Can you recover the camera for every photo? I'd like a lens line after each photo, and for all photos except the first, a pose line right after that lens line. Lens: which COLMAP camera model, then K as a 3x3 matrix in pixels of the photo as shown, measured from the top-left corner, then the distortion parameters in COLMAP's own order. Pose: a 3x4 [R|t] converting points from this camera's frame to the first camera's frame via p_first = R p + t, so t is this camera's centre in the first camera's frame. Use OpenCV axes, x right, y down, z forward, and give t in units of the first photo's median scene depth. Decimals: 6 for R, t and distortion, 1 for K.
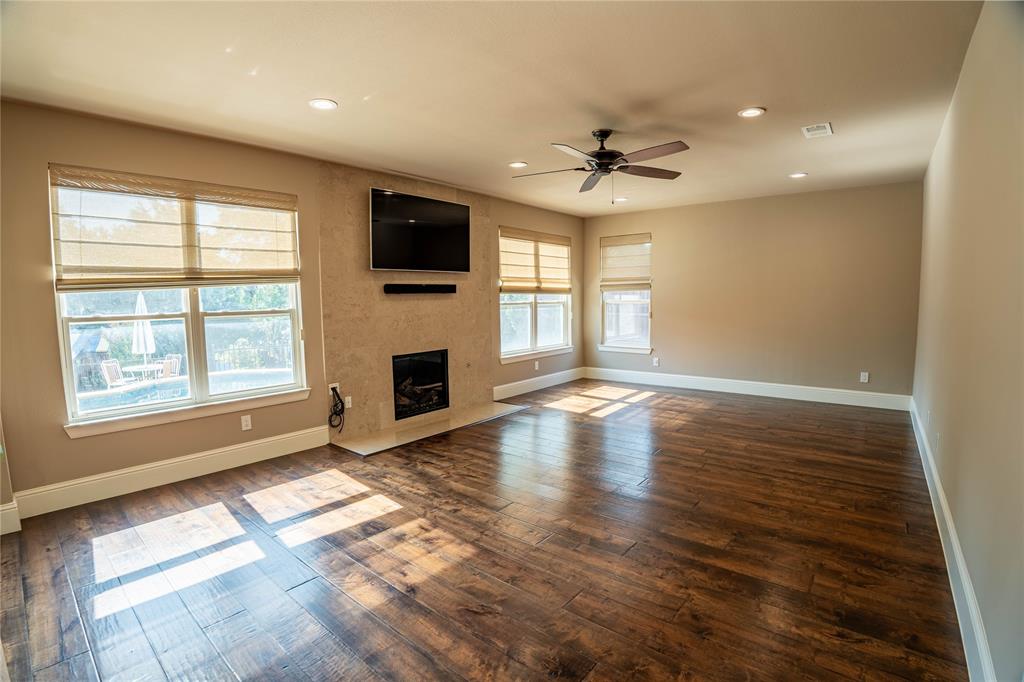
lens RADIAL K [[473.4, 0, 491.2], [0, 473.4, 341.6], [0, 0, 1]] dist [-0.074723, 0.001097]
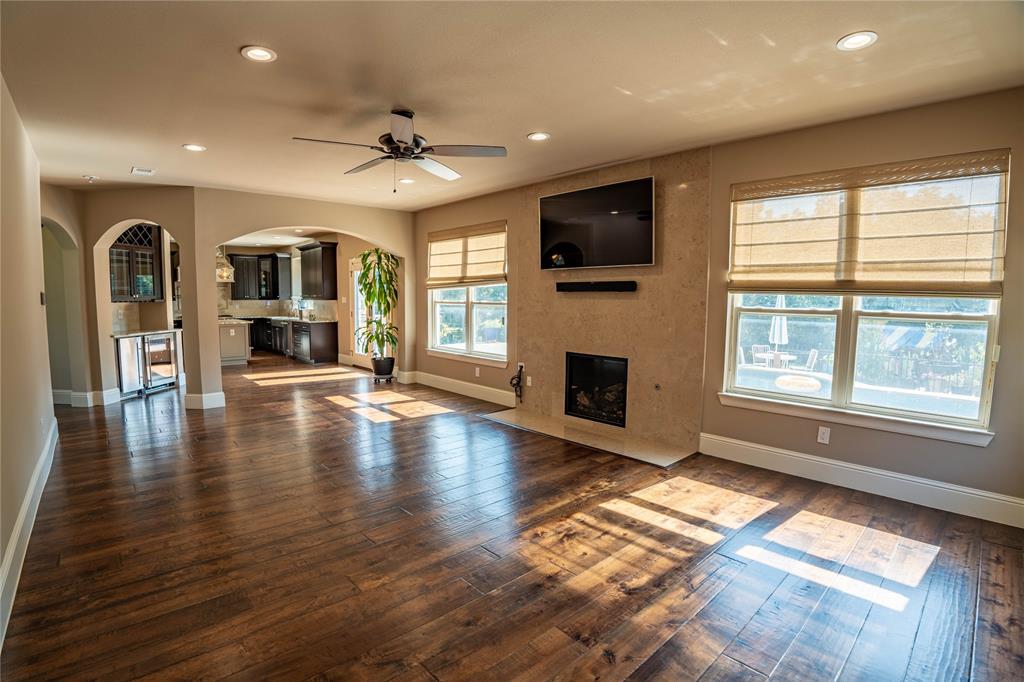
lens RADIAL K [[473.4, 0, 491.2], [0, 473.4, 341.6], [0, 0, 1]] dist [-0.074723, 0.001097]
pose [[-0.111272, 0.109051, -0.987789, 0.745692], [-0.096350, 0.988095, 0.119939, -0.089980], [0.989108, 0.108519, -0.099440, 0.842046]]
